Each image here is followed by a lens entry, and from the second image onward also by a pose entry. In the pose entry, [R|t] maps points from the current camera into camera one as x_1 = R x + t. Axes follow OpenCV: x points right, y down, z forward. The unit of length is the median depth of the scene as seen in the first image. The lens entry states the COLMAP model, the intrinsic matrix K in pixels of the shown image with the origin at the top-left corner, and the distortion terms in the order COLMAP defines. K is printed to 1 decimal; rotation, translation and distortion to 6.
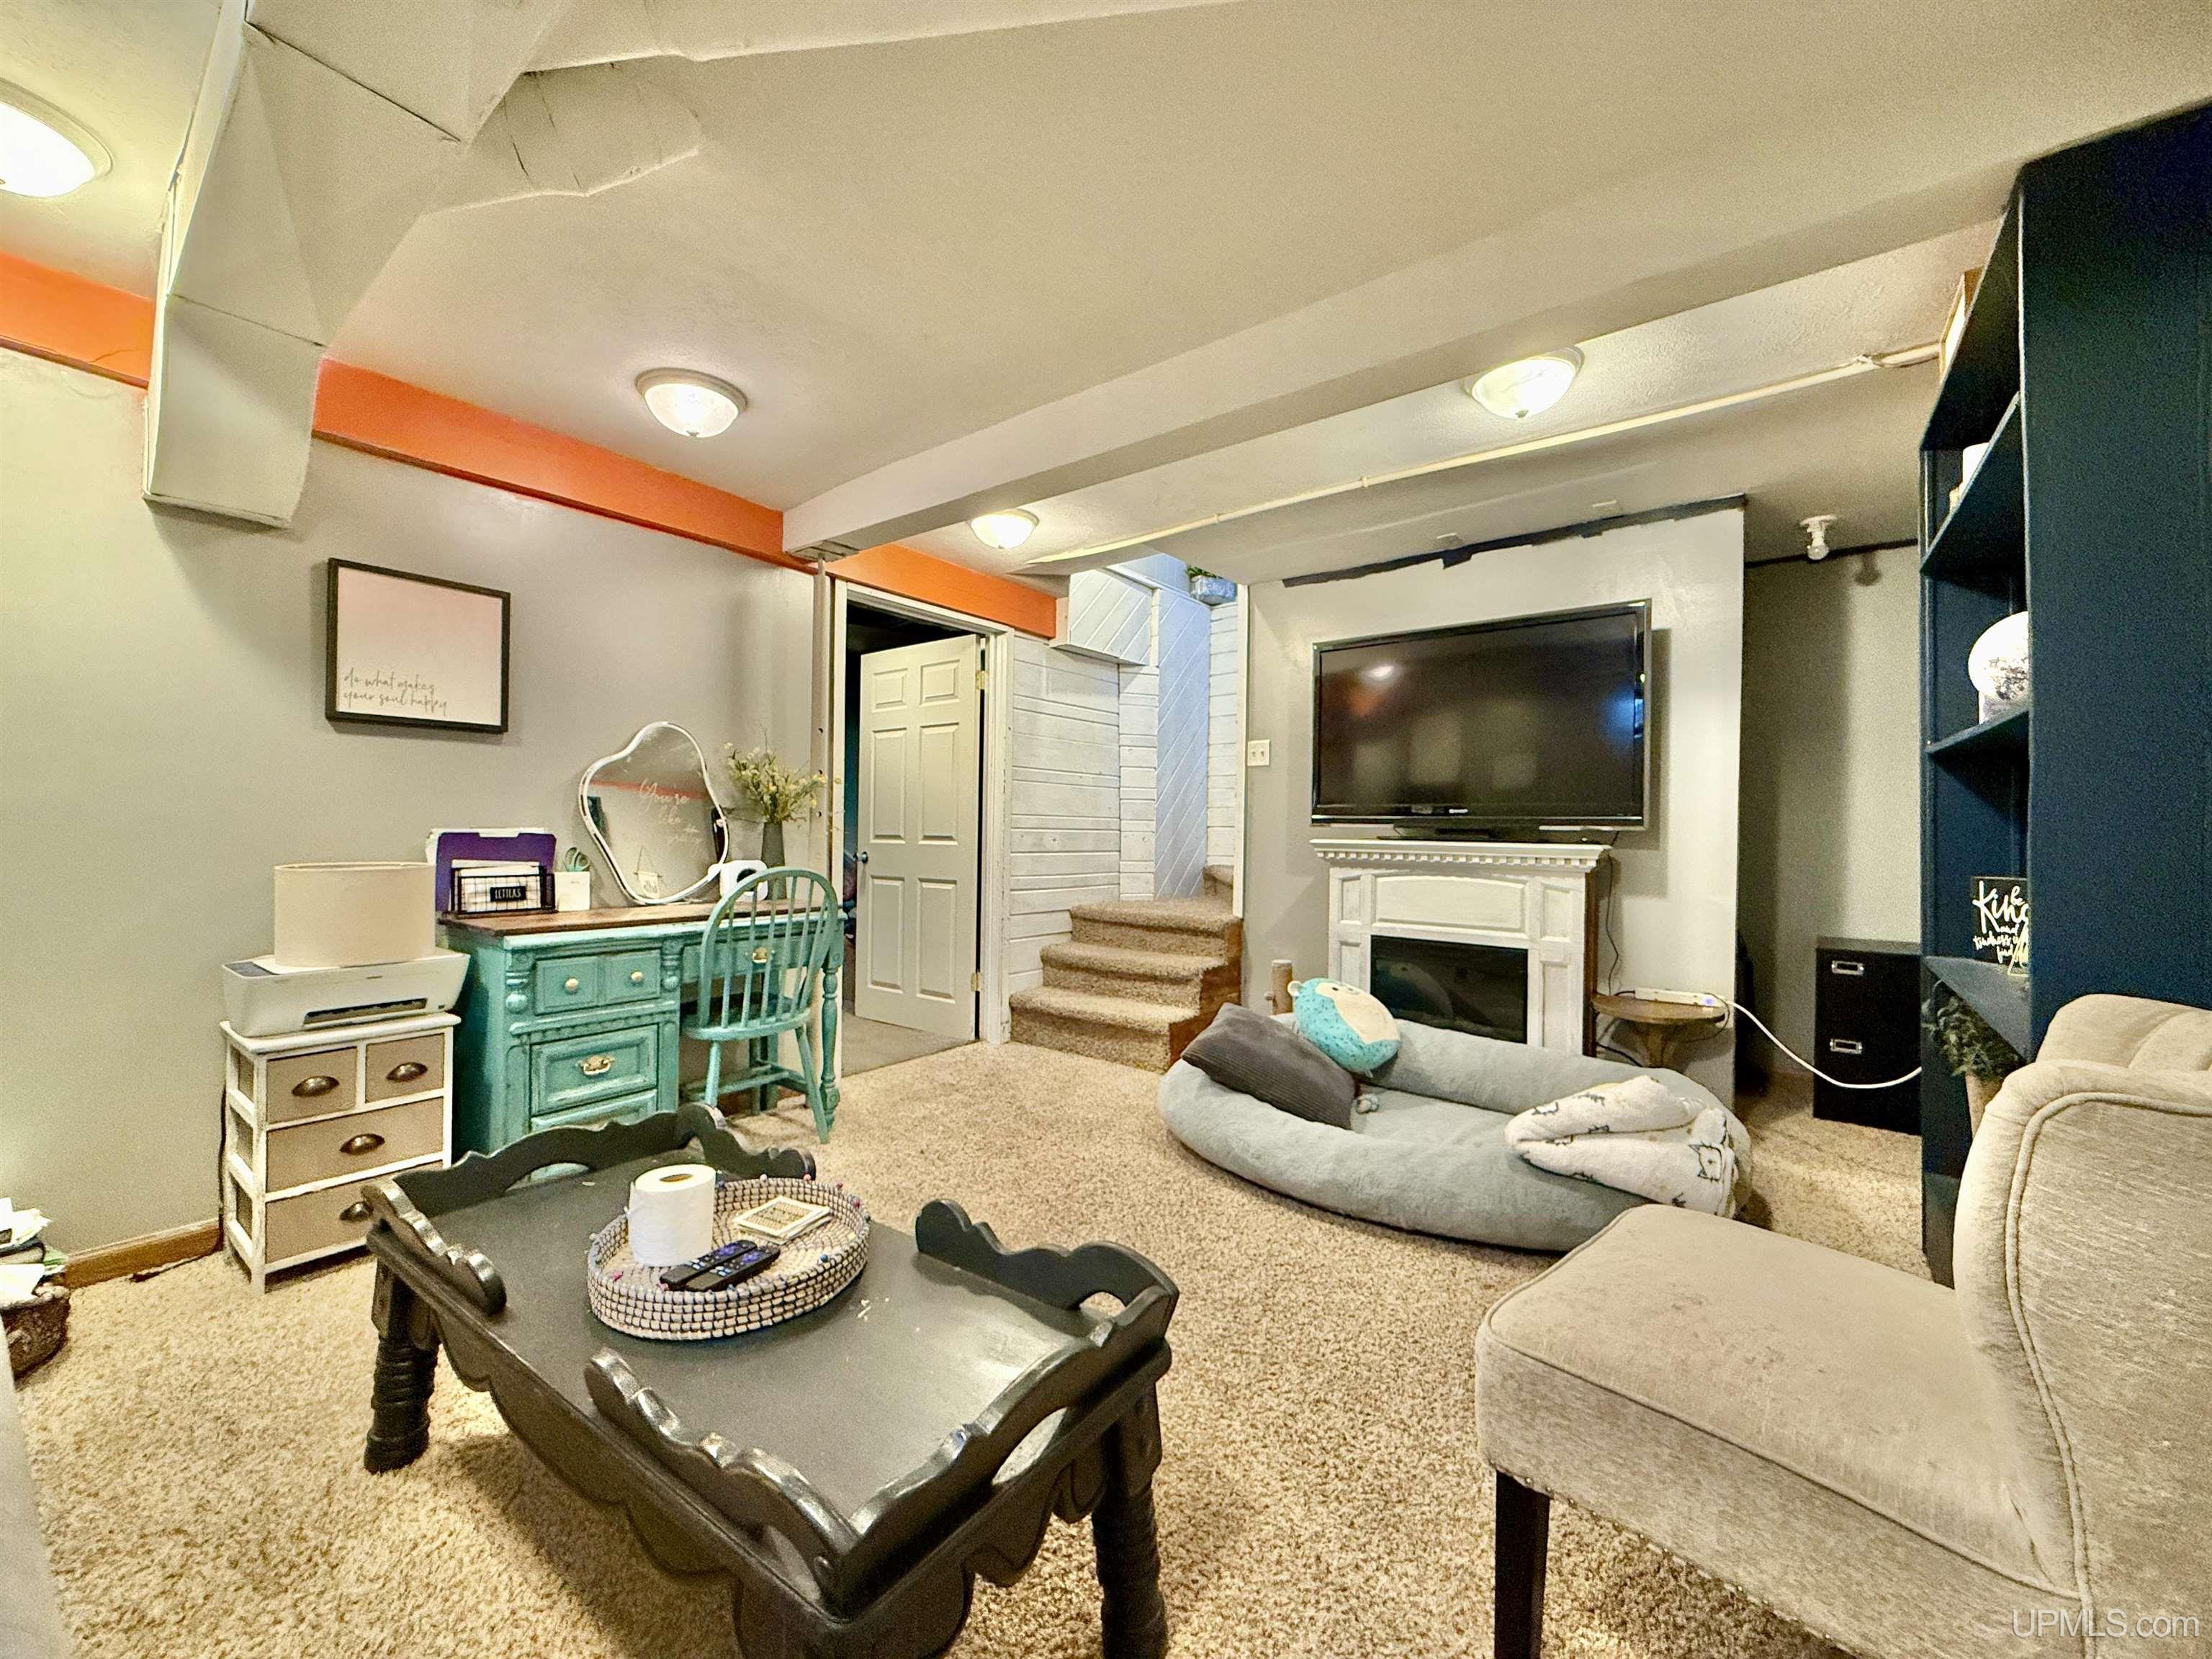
lens RADIAL K [[873.5, 0, 1103.0], [0, 873.5, 823.3], [0, 0, 1]] dist [-0.002501, -0.000528]
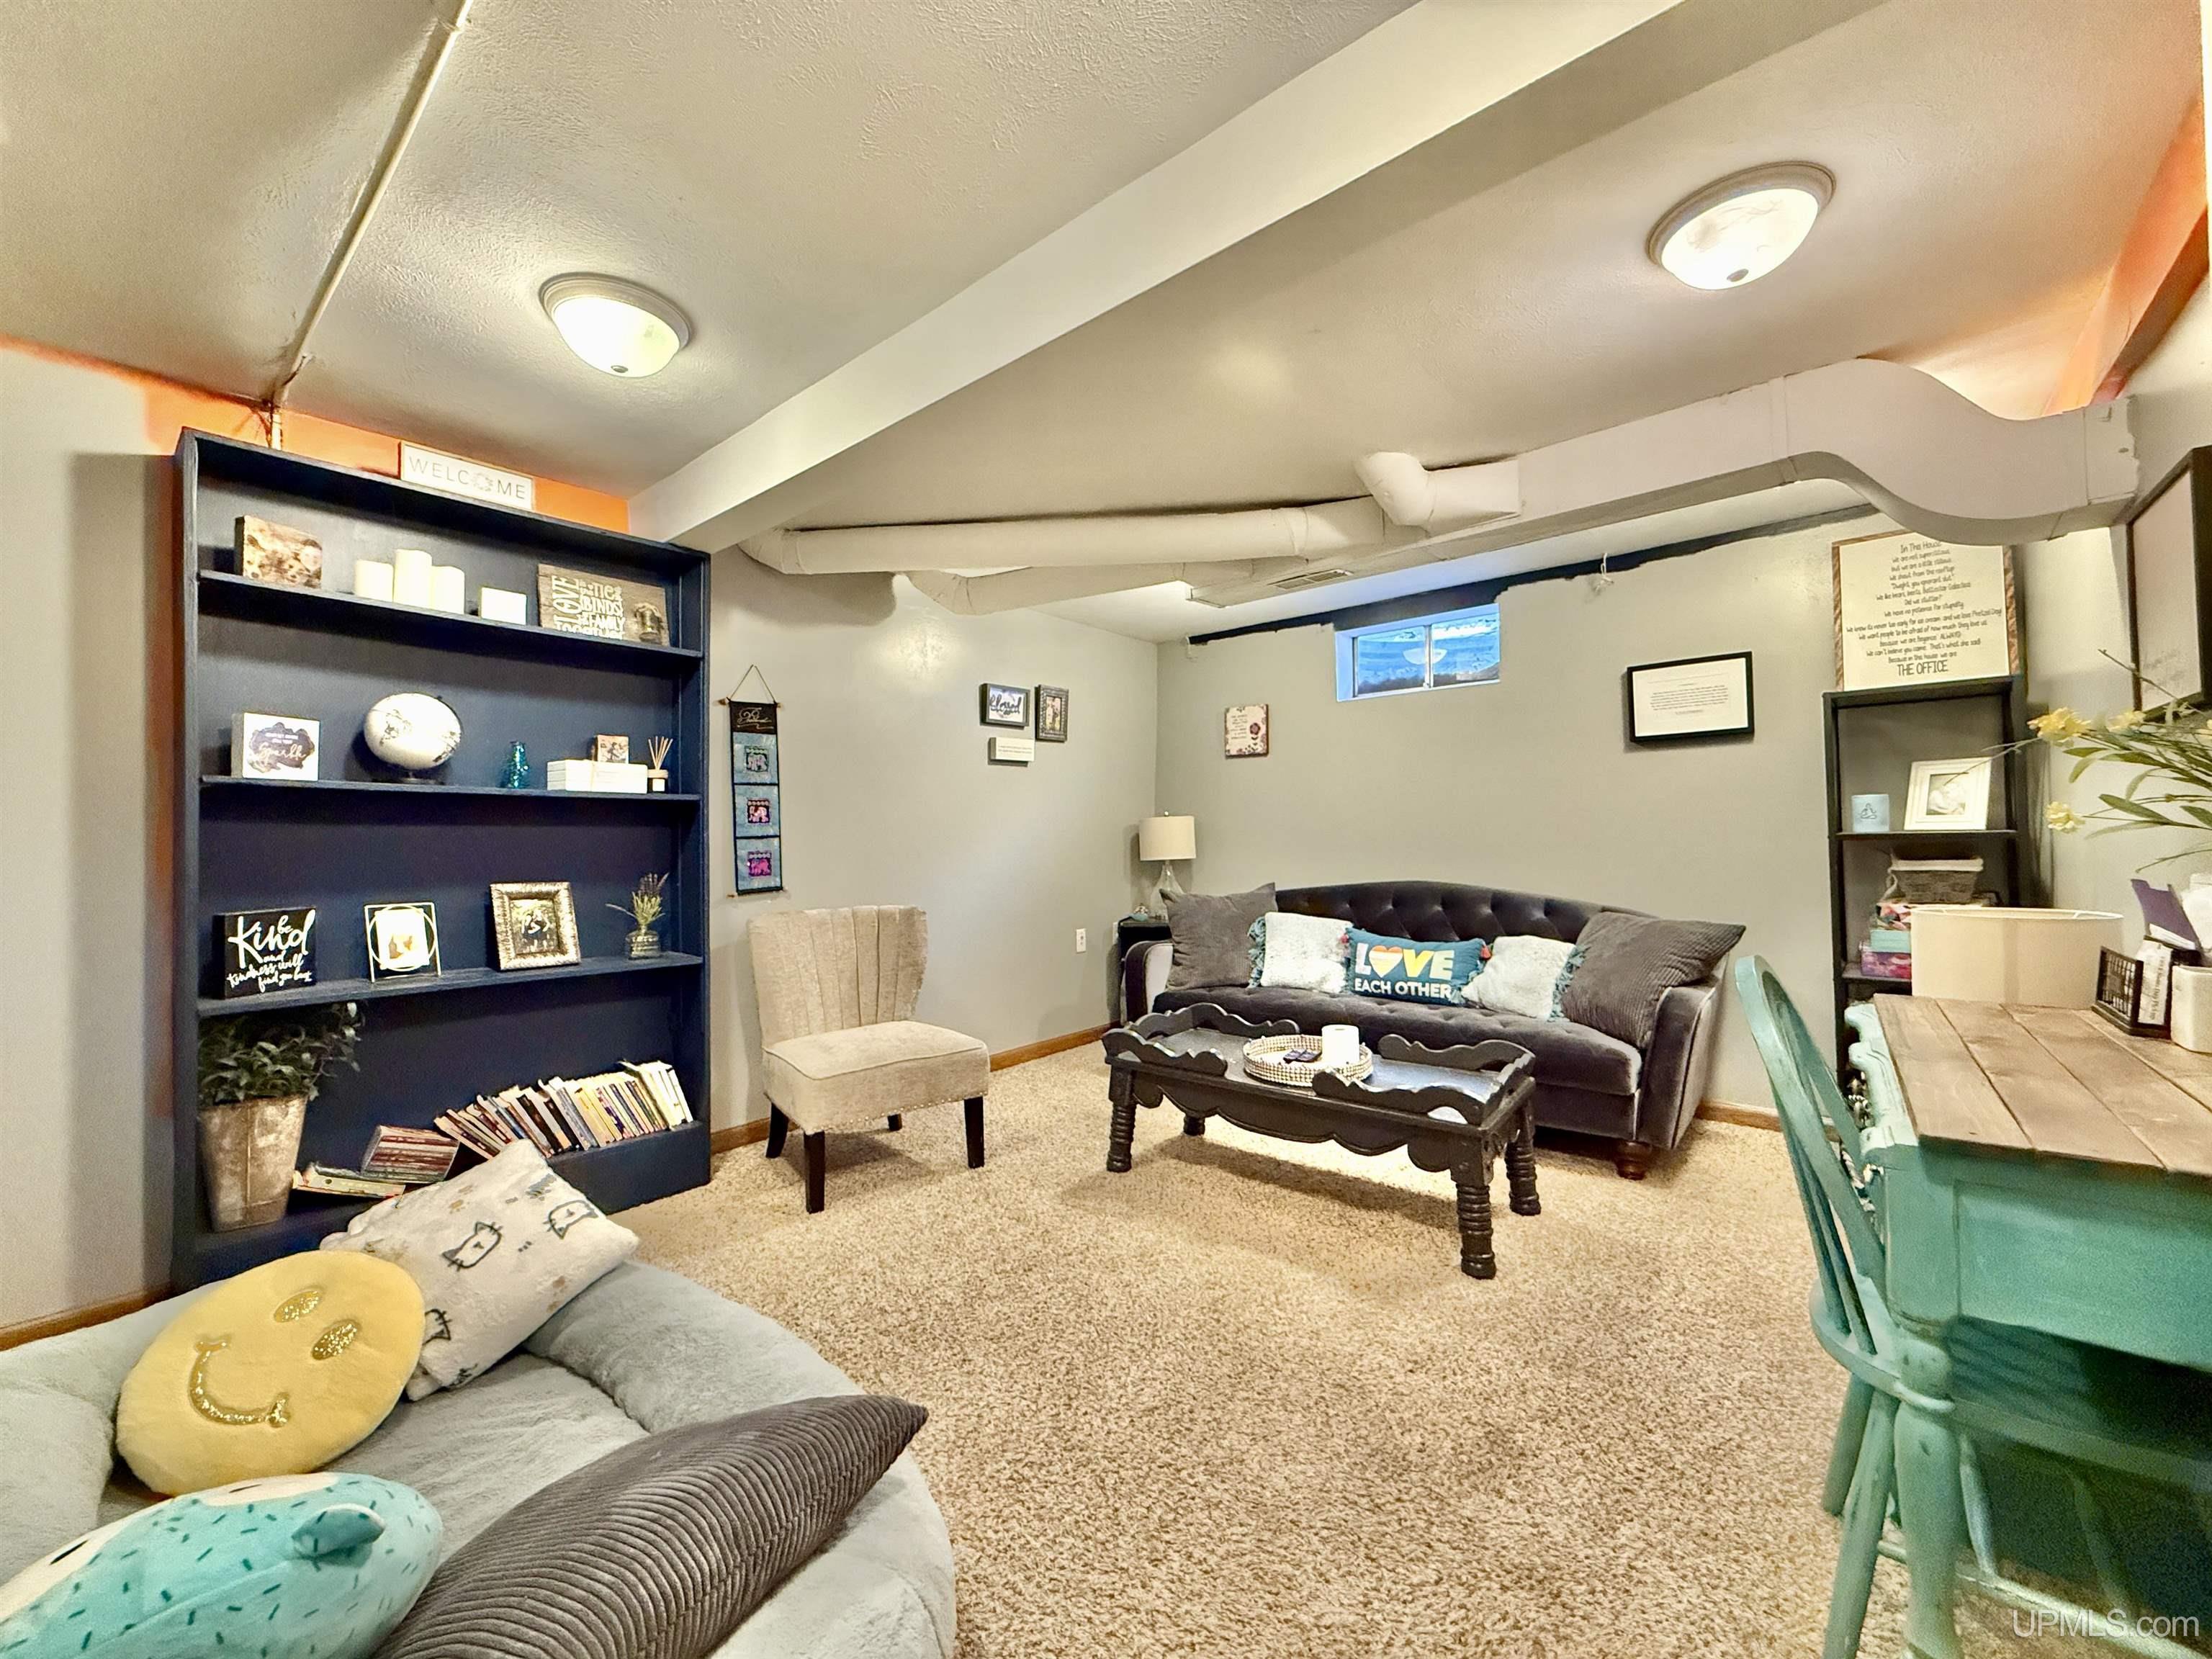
lens RADIAL K [[873.5, 0, 1104.9], [0, 873.5, 829.5], [0, 0, 1]] dist [-0.002501, -0.000528]
pose [[-0.999175, 0.021118, 0.034698, -0.018214], [0.020408, 0.999578, -0.020681, 0.007496], [-0.035120, -0.019956, -0.999184, 1.995973]]
